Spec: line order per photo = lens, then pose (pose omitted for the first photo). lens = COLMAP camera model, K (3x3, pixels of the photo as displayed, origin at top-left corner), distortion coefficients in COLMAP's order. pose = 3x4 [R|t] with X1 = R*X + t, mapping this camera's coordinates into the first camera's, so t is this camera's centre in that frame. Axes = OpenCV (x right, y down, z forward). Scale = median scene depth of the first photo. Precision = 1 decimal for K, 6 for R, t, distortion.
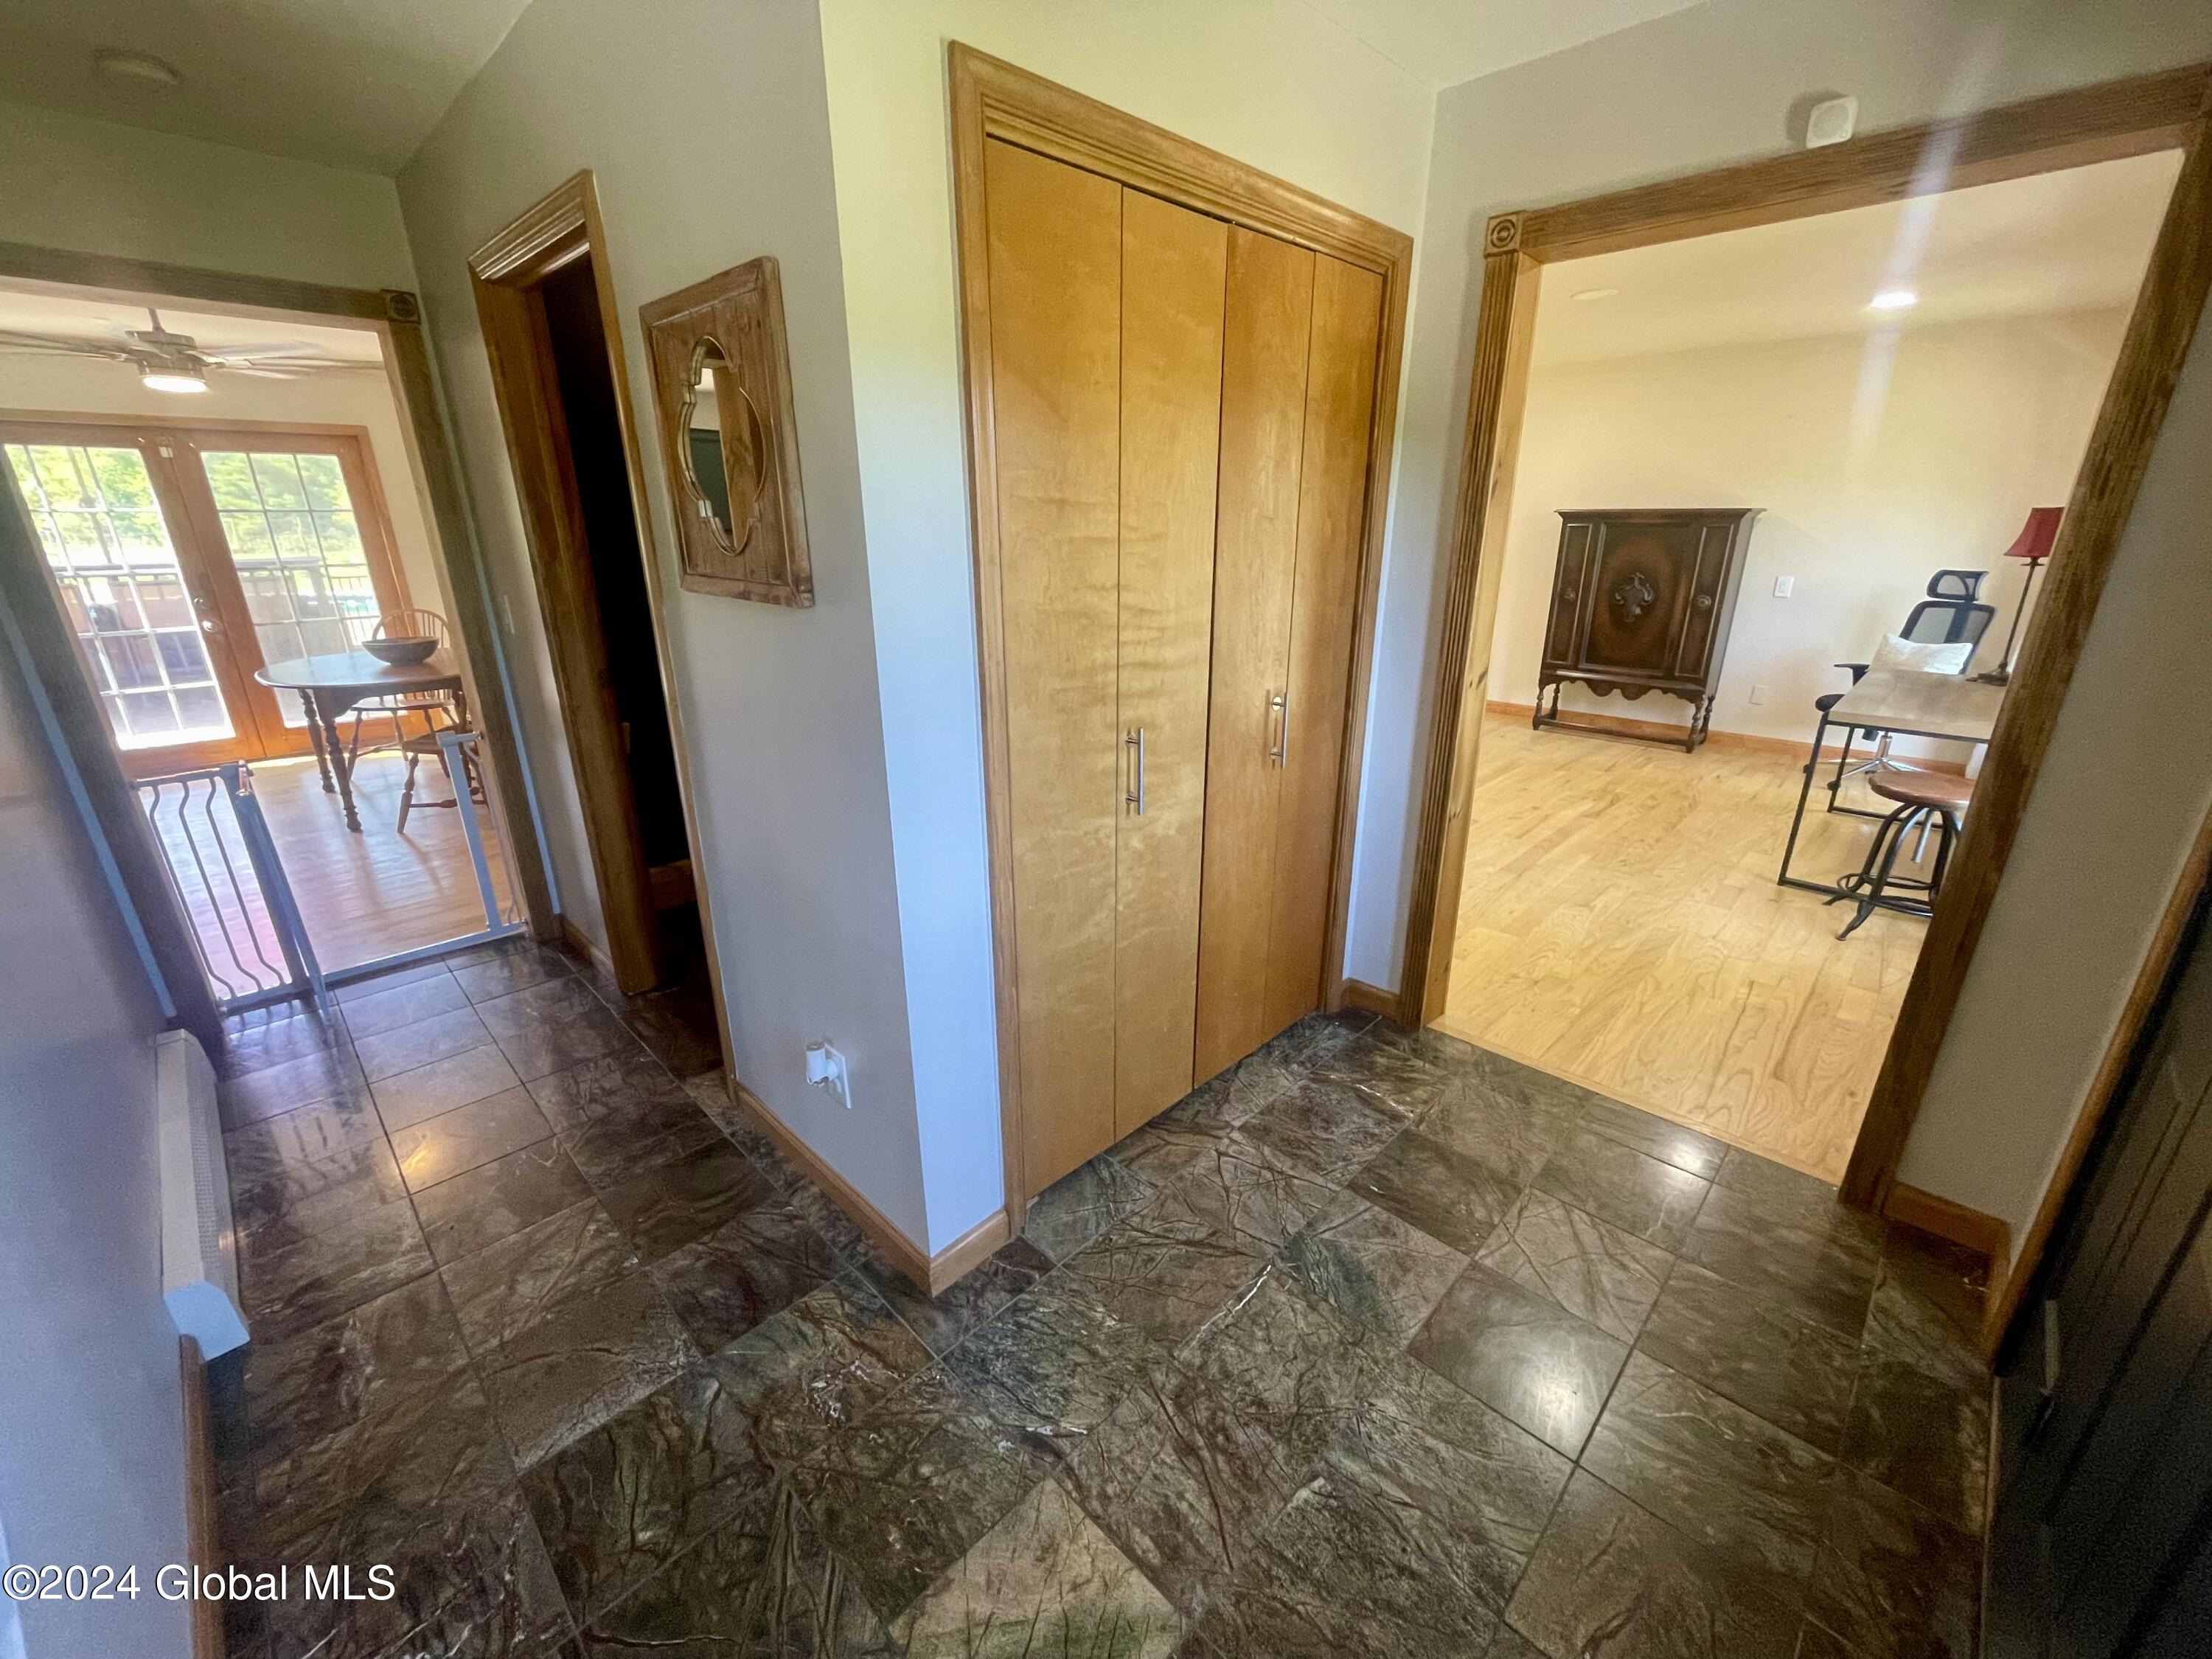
lens RADIAL K [[892.6, 0, 1108.1], [0, 892.6, 826.2], [0, 0, 1]] dist [-0.003429, -0.000147]
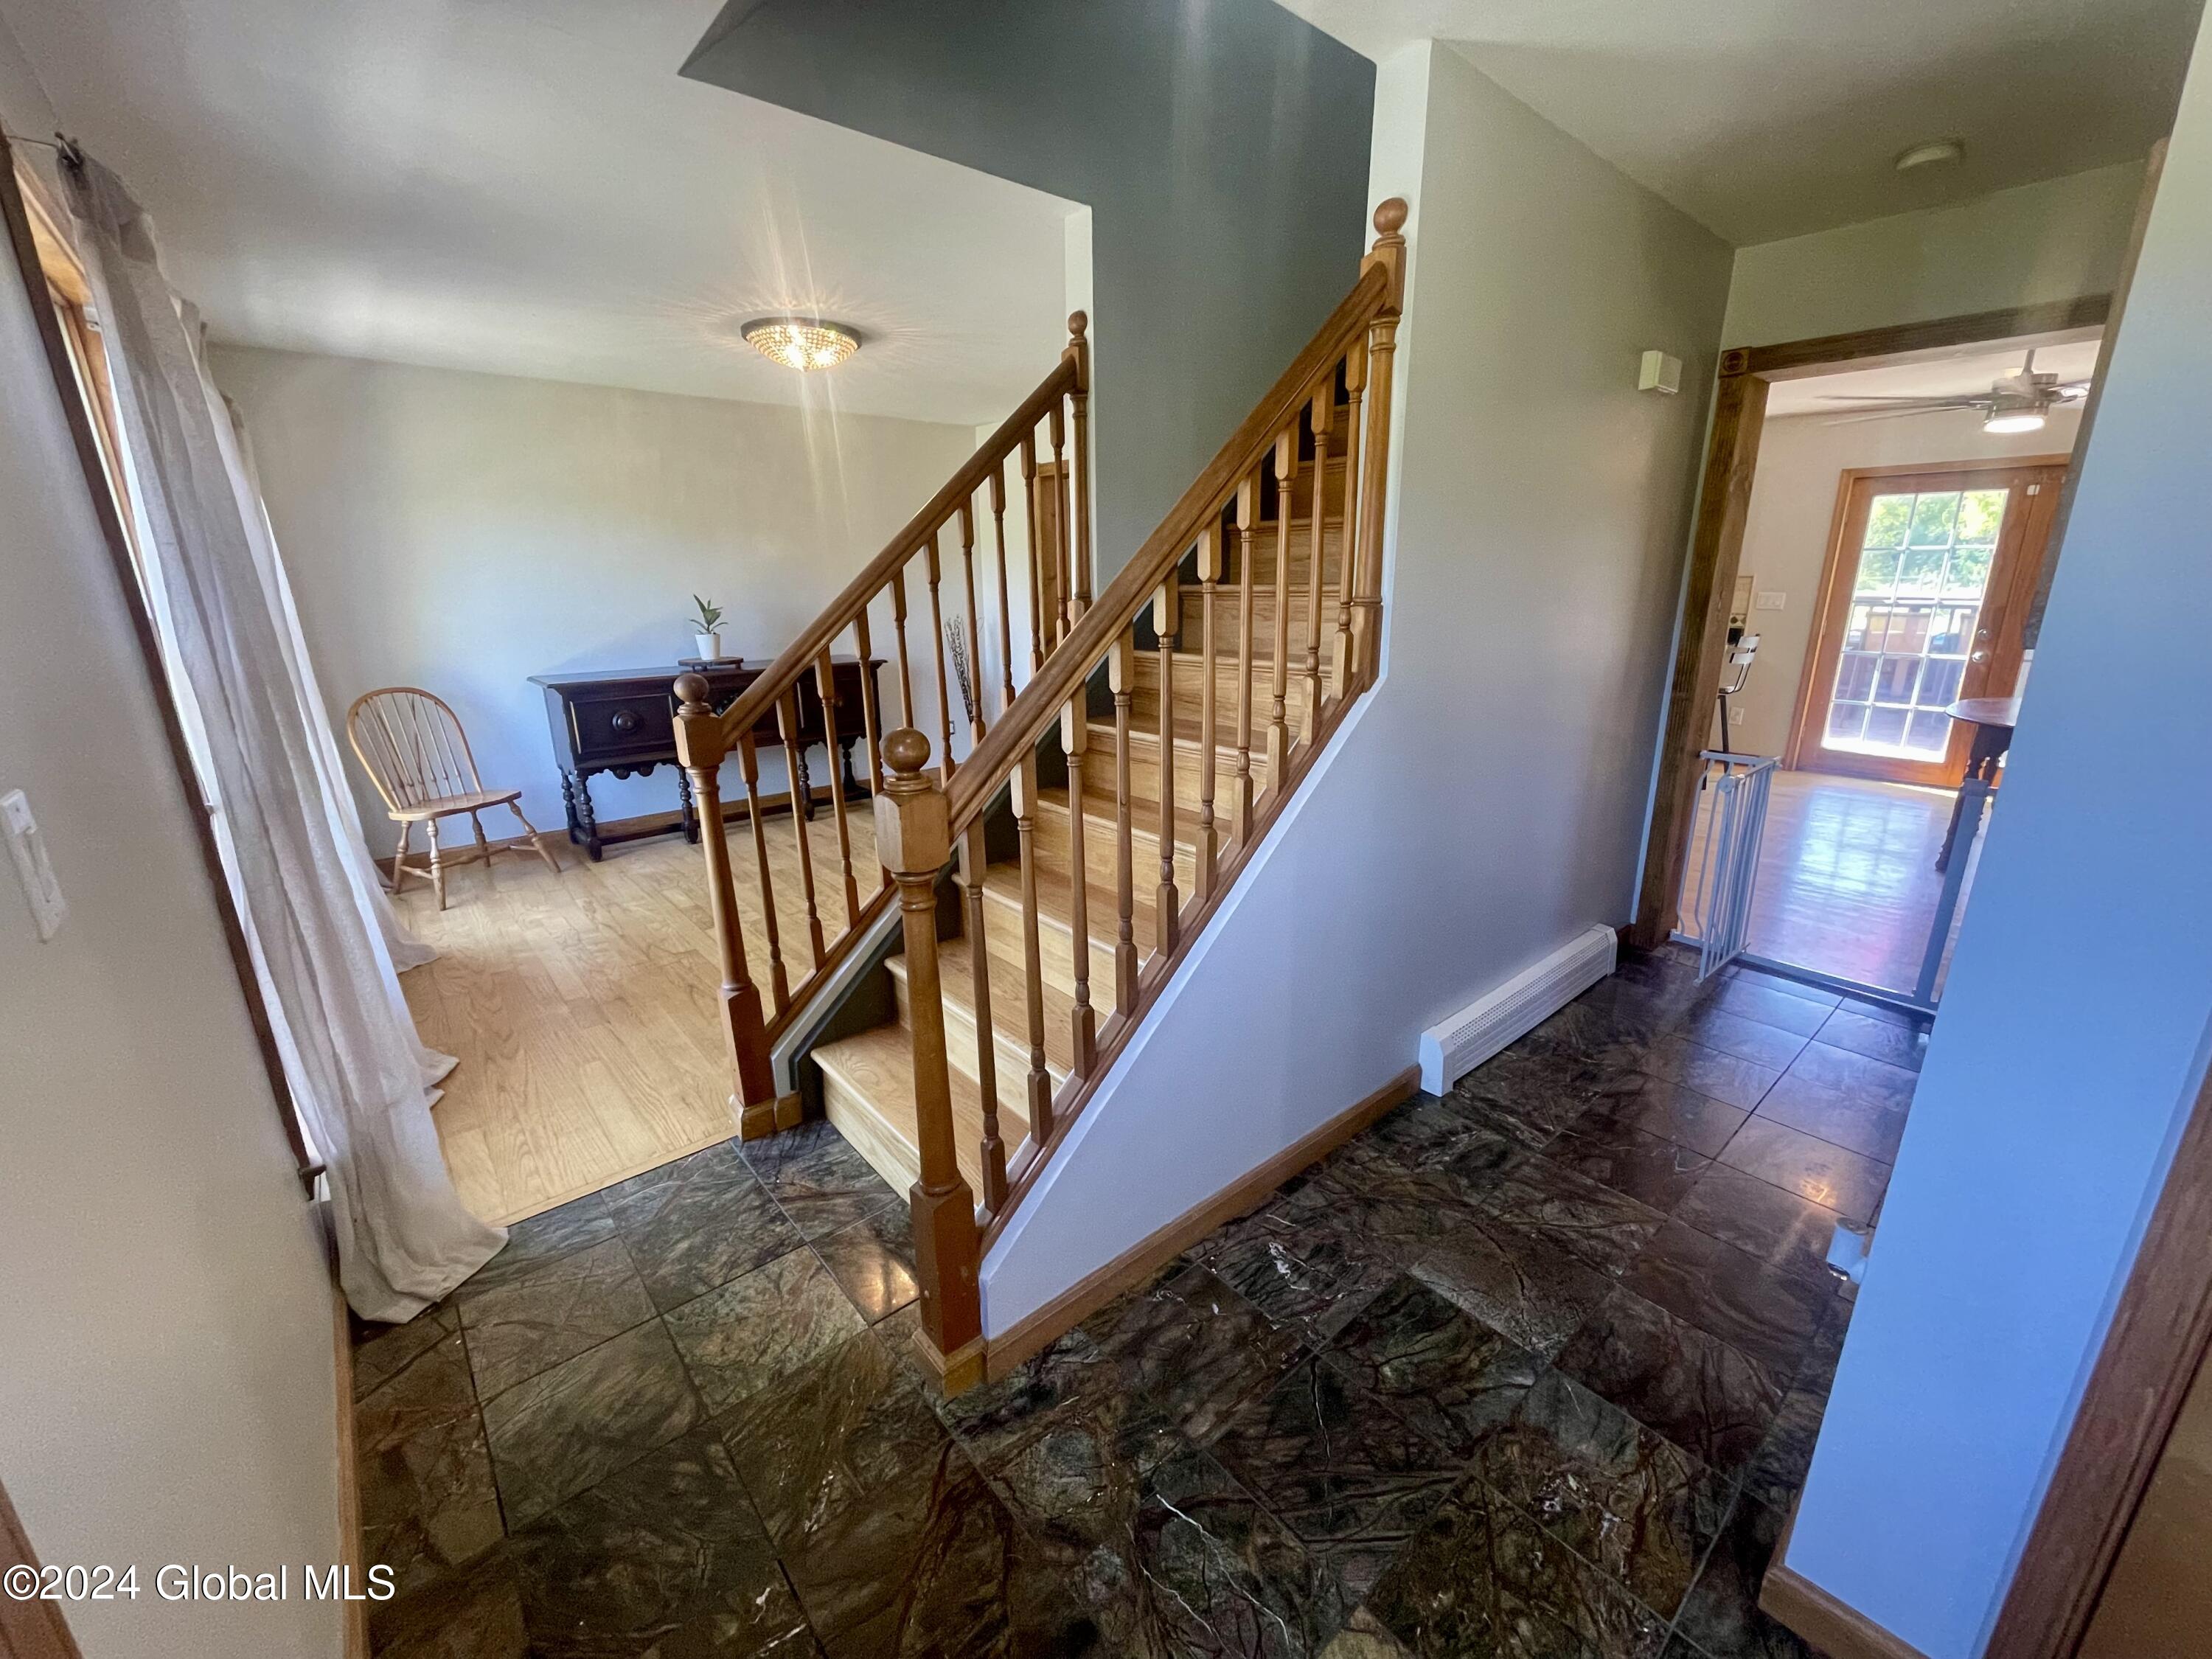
lens RADIAL K [[892.6, 0, 1107.8], [0, 892.6, 827.1], [0, 0, 1]] dist [-0.003429, -0.000147]
pose [[-0.083041, 0.276836, -0.957322, 0.305812], [-0.316902, 0.903438, 0.288743, -0.064731], [0.944816, 0.327355, 0.012707, 0.253842]]
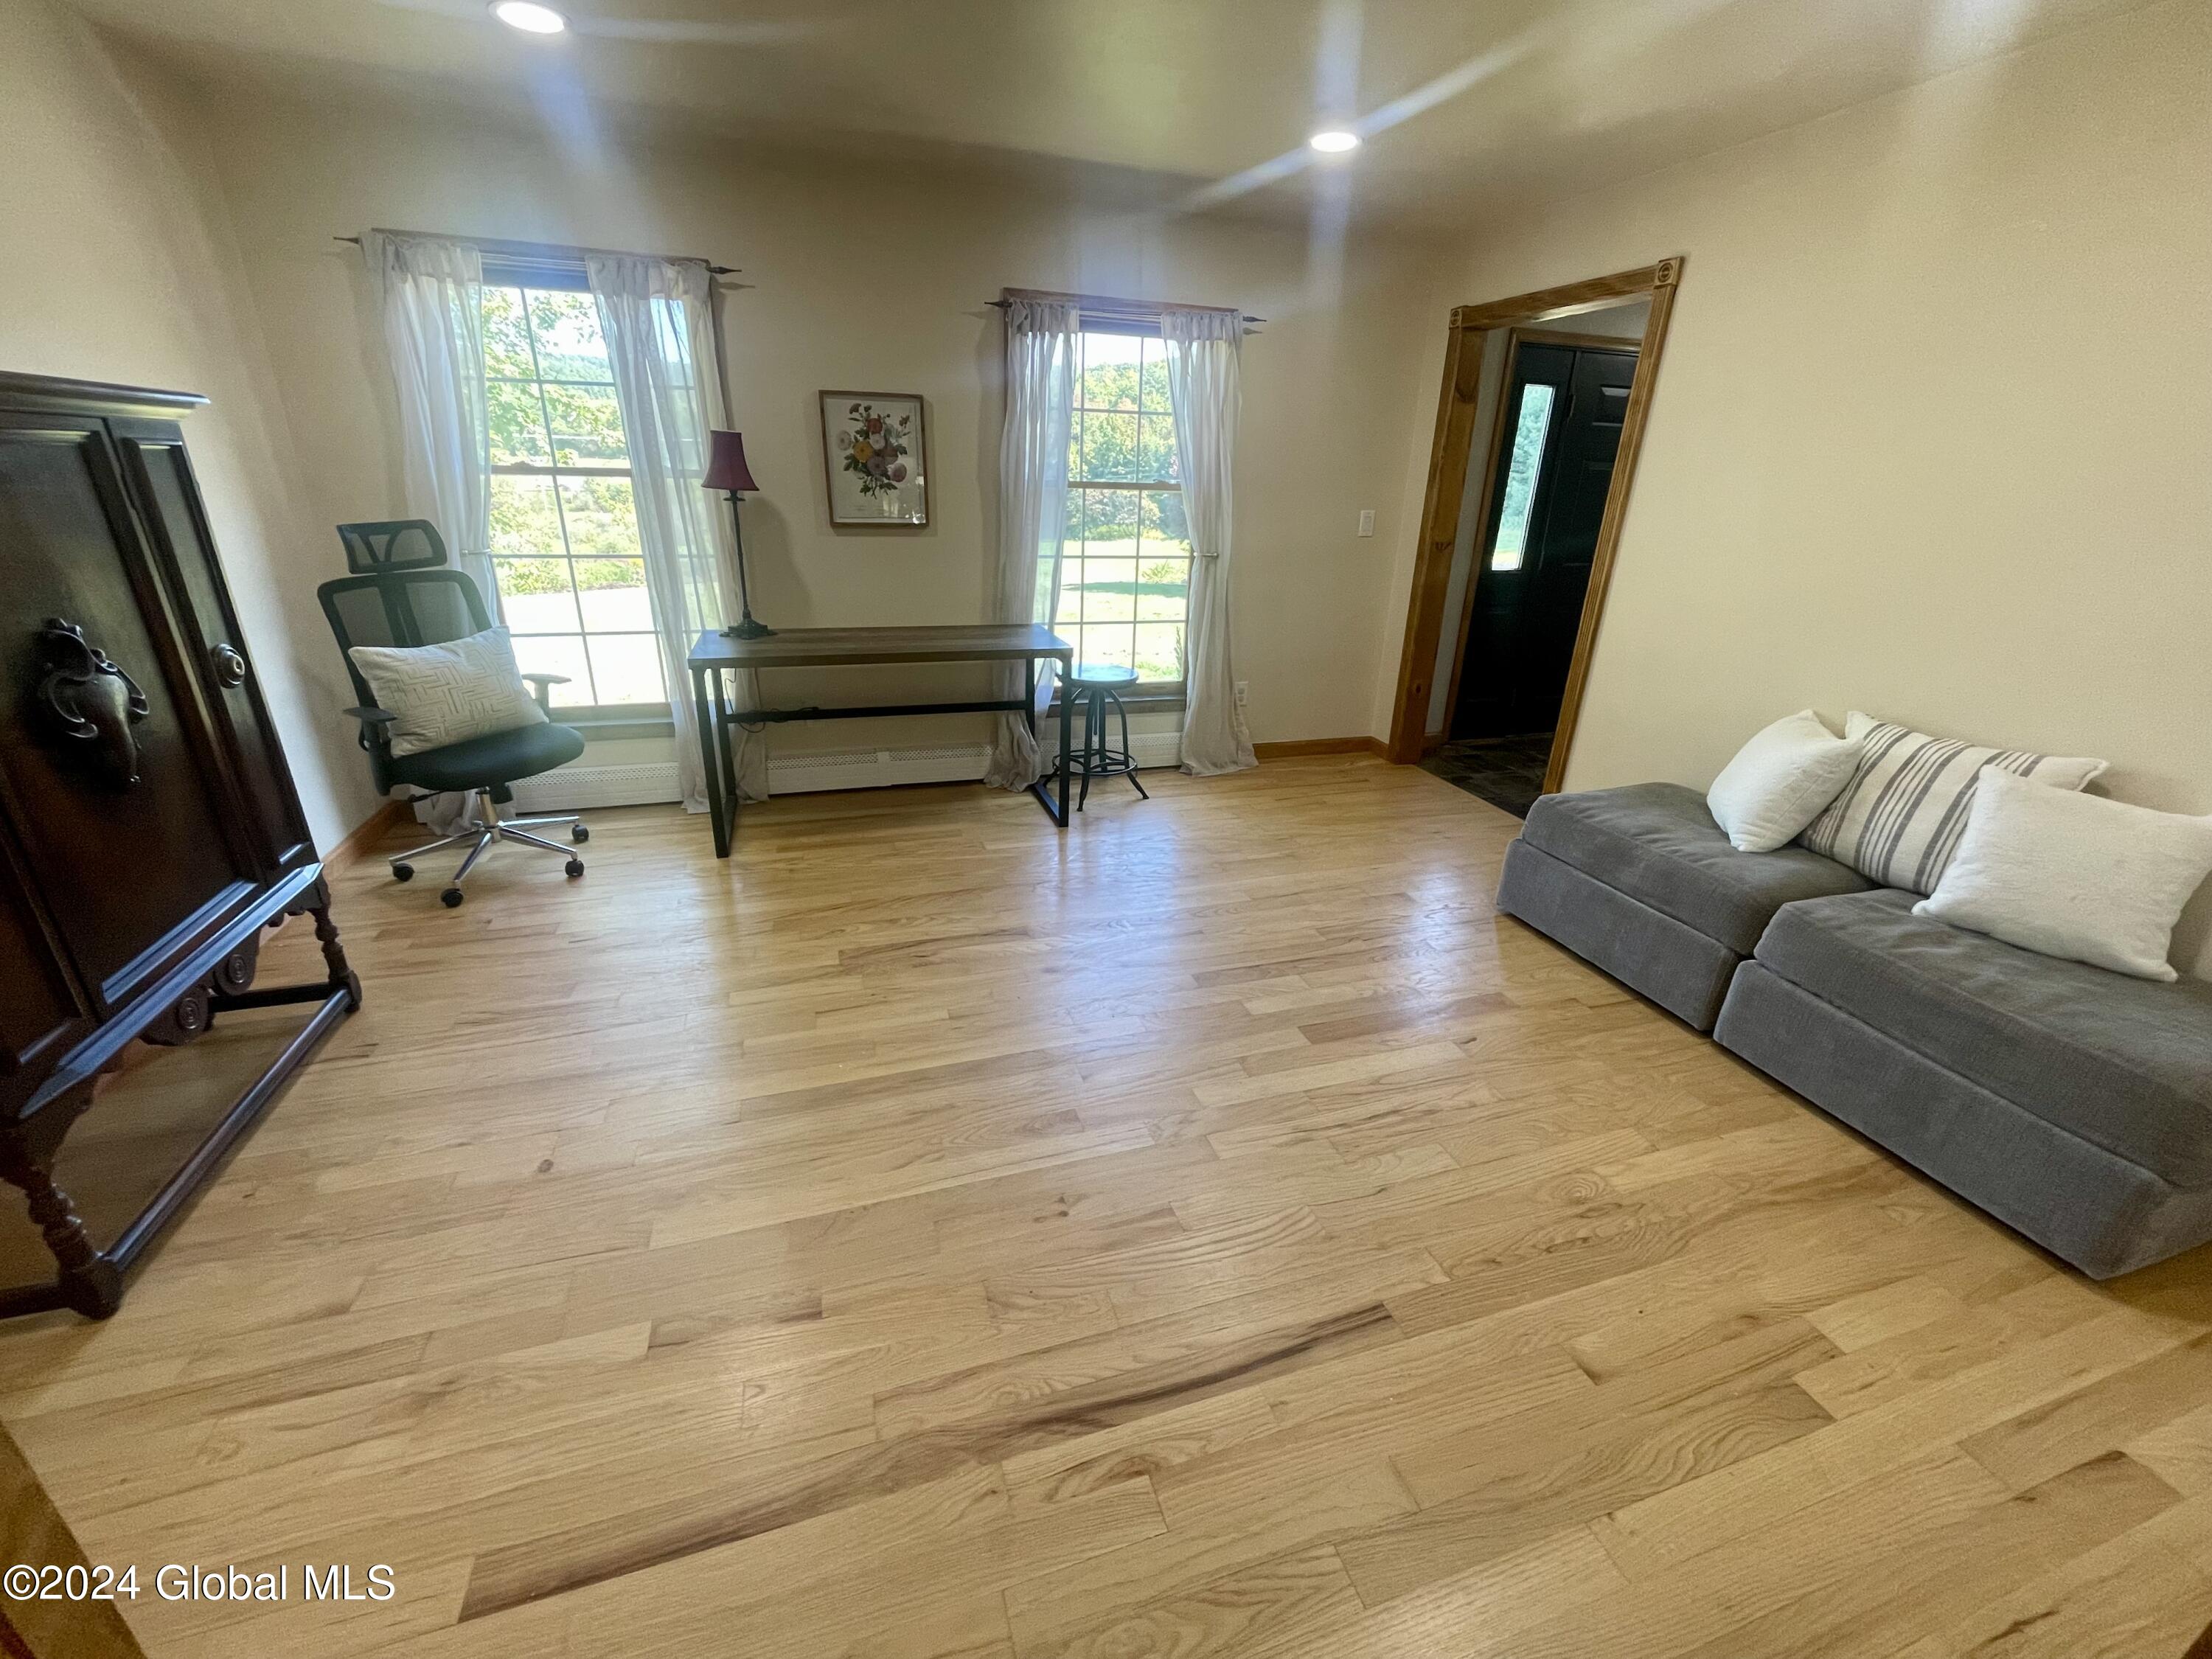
lens RADIAL K [[892.6, 0, 1109.2], [0, 892.6, 830.5], [0, 0, 1]] dist [-0.003429, -0.000147]
pose [[-0.885335, -0.192595, 0.423190, 0.504057], [0.128989, 0.772710, 0.621516, -0.987377], [-0.446704, 0.604836, -0.659264, 2.943630]]
